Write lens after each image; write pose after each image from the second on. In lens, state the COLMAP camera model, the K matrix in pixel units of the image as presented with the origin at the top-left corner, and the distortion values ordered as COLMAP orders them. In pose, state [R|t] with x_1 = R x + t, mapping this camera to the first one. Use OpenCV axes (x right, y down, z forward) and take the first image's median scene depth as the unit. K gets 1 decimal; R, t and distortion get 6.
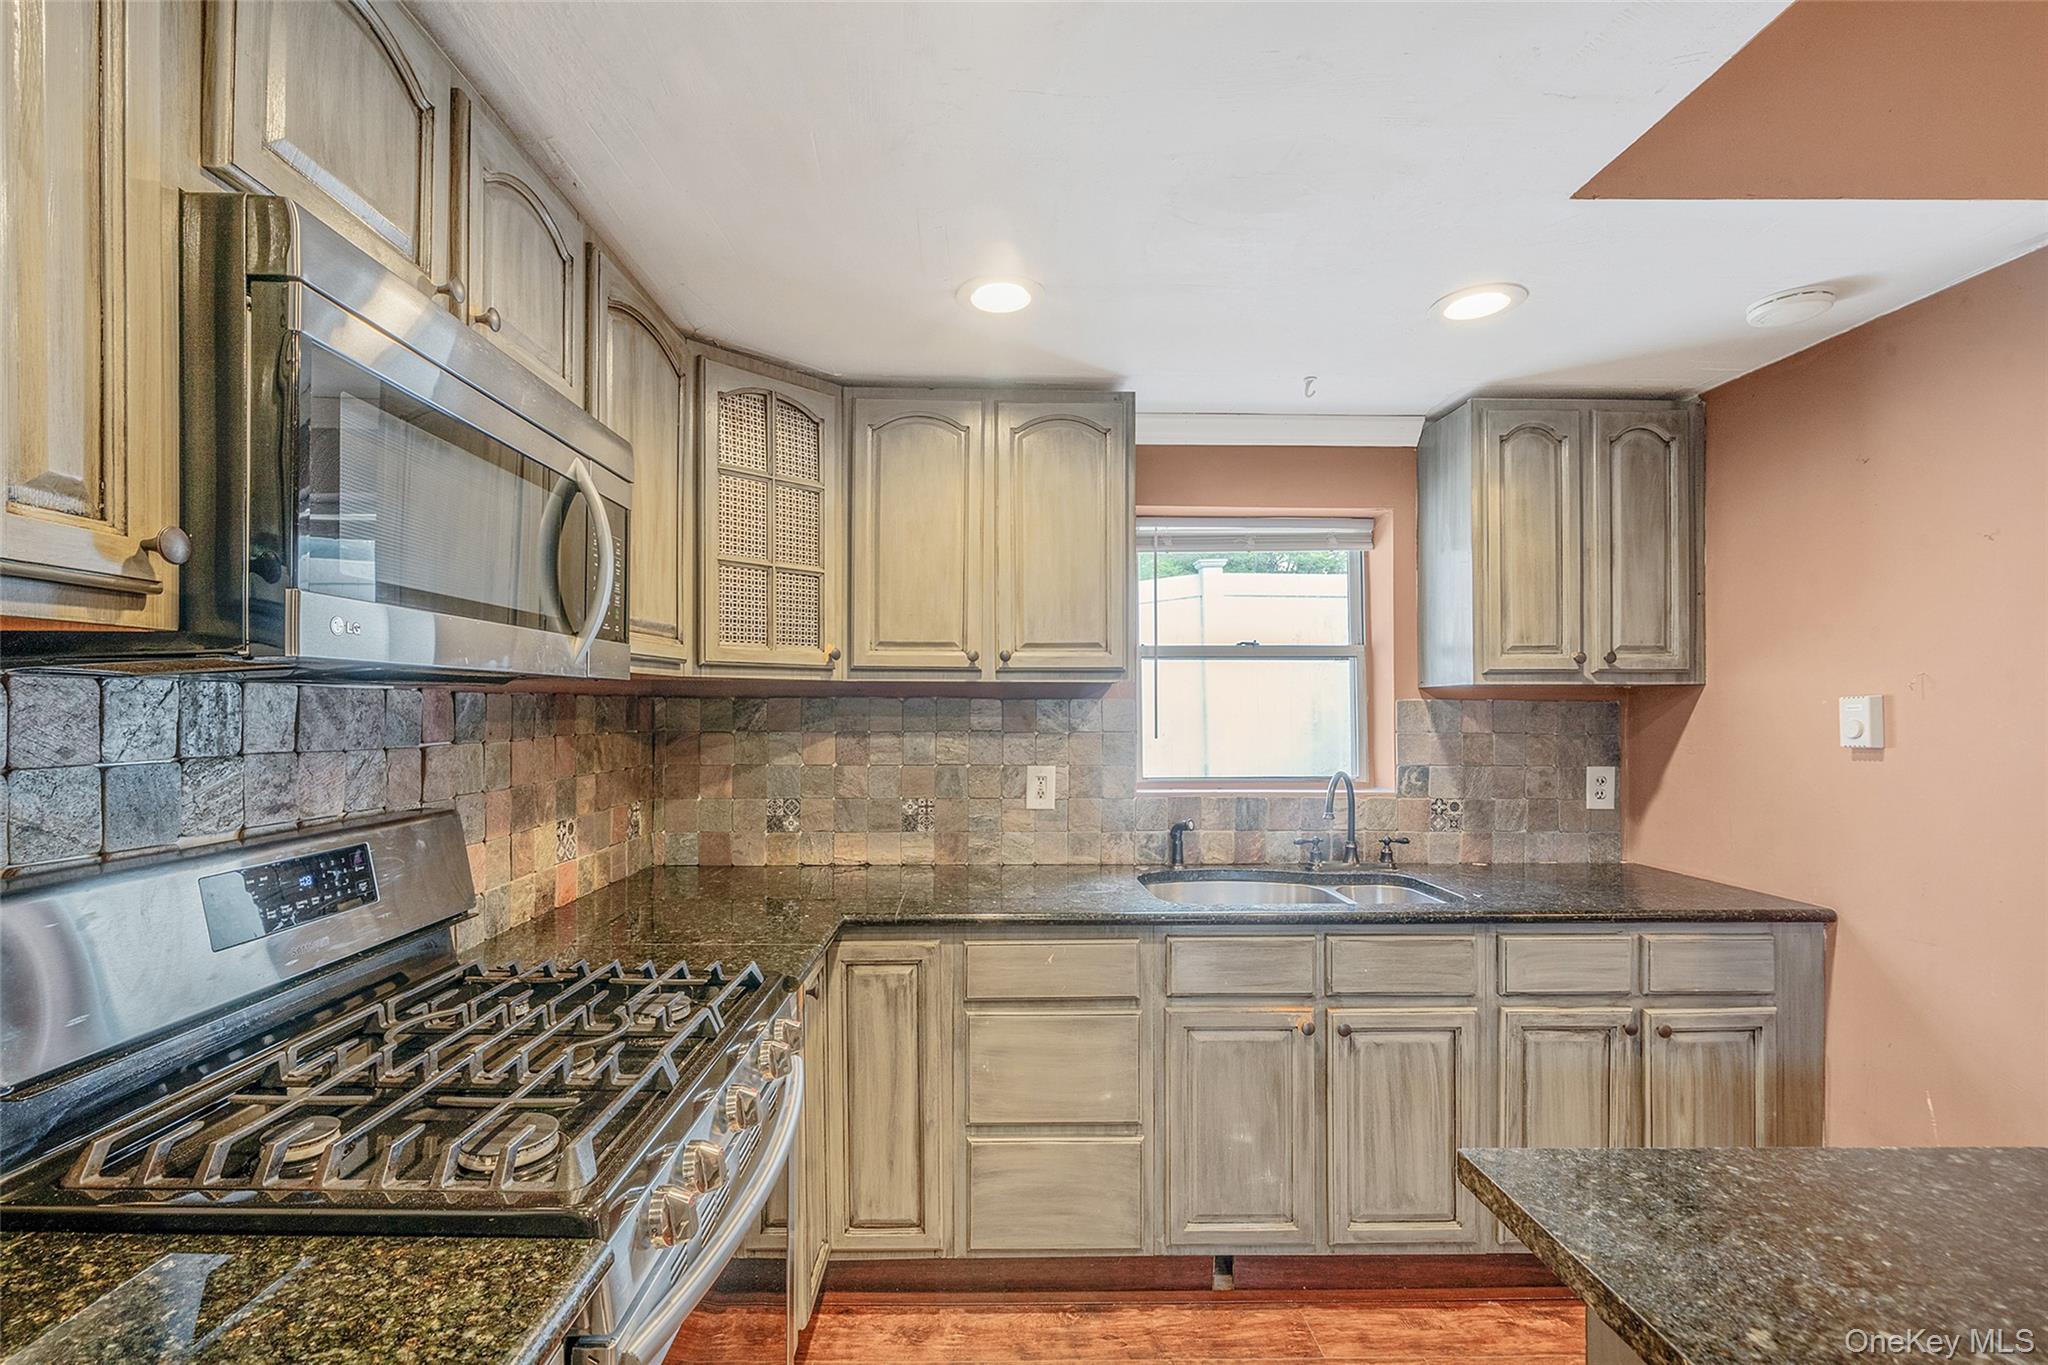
lens RADIAL K [[920.2, 0, 1001.9], [0, 920.2, 709.1], [0, 0, 1]] dist [0.004710, 0.000035]
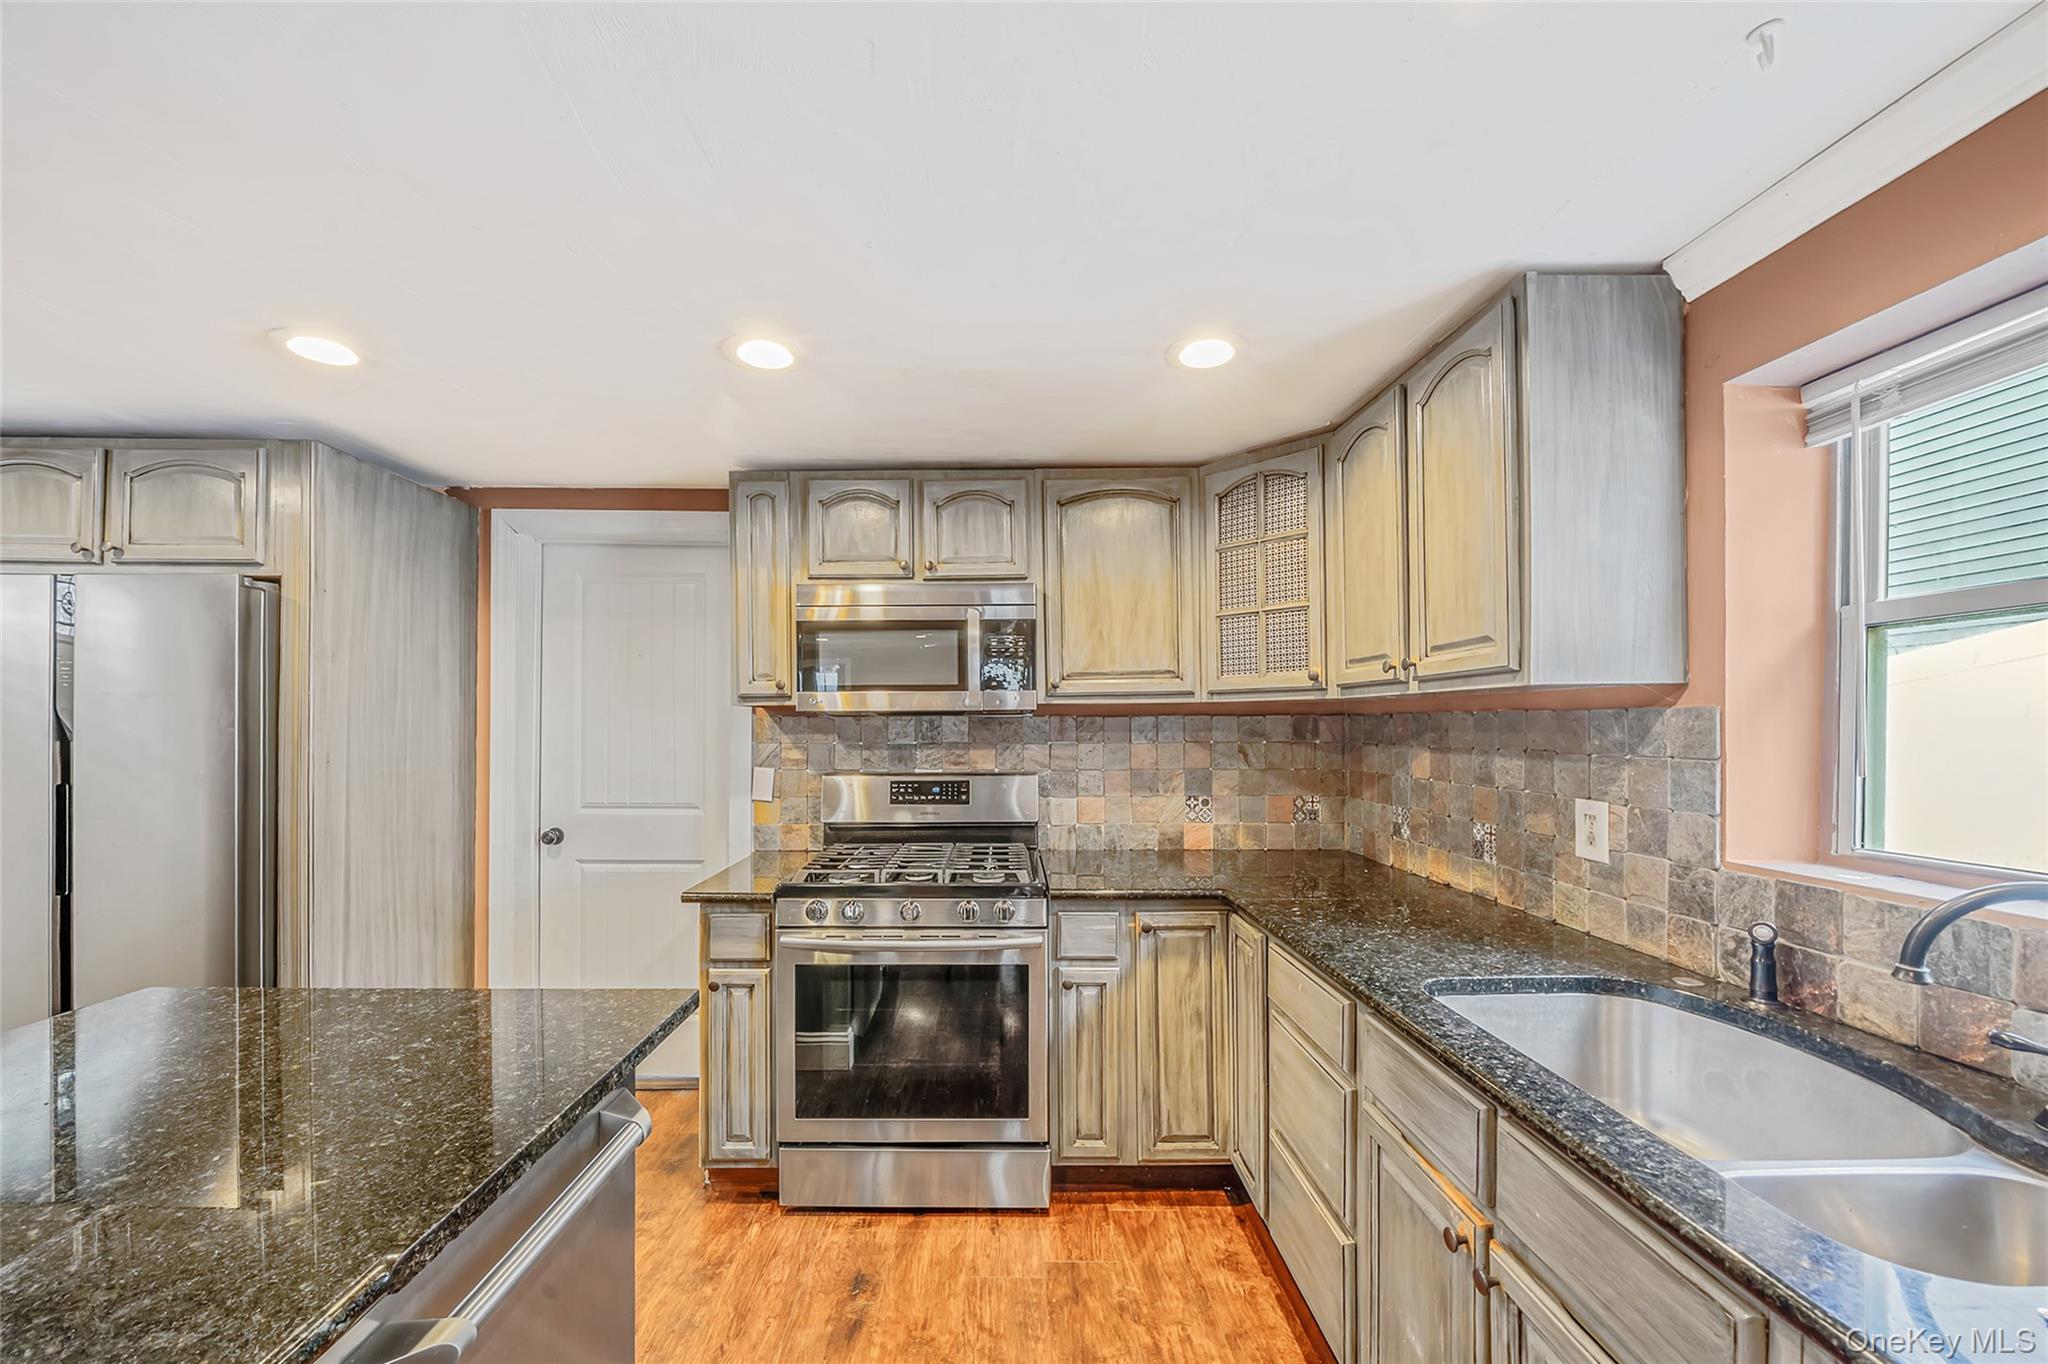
lens RADIAL K [[766.4, 0, 1012.1], [0, 766.4, 726.1], [0, 0, 1]] dist [-0.003136, -0.000252]
pose [[0.000408, -0.000249, -1.000000, 0.715512], [0.003728, 0.999993, -0.000247, 0.001022], [0.999993, -0.003728, 0.000409, 0.595449]]
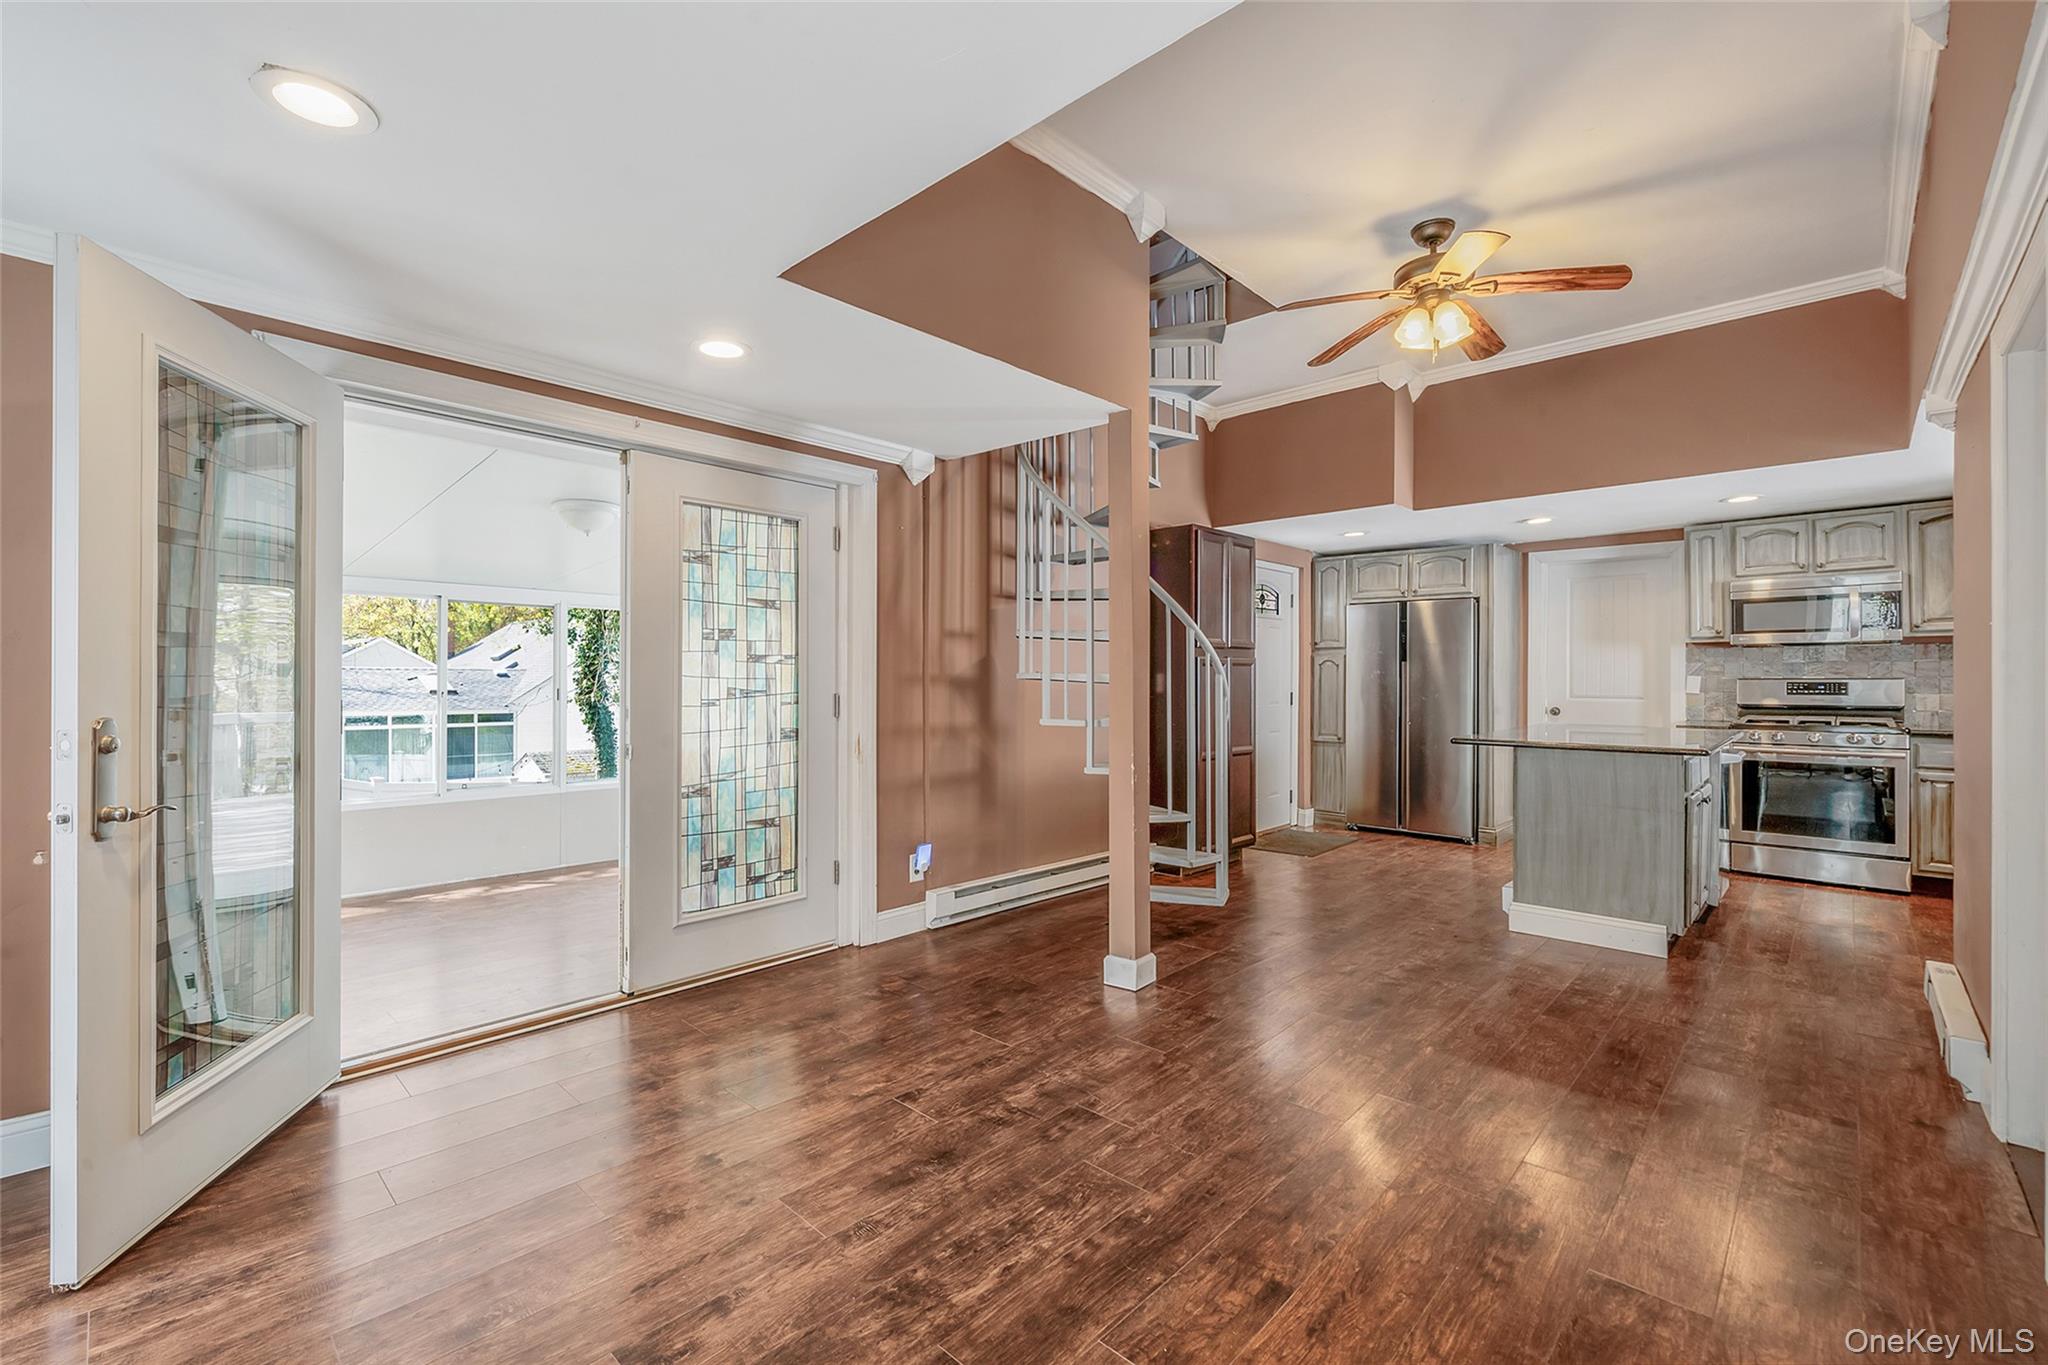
lens RADIAL K [[920.2, 0, 971.6], [0, 920.2, 681.2], [0, 0, 1]] dist [0.004710, 0.000035]
pose [[-0.695284, -0.000439, -0.718735, 2.772775], [0.002775, 0.999991, -0.003294, 0.077666], [0.718730, -0.004285, -0.695276, 0.567127]]
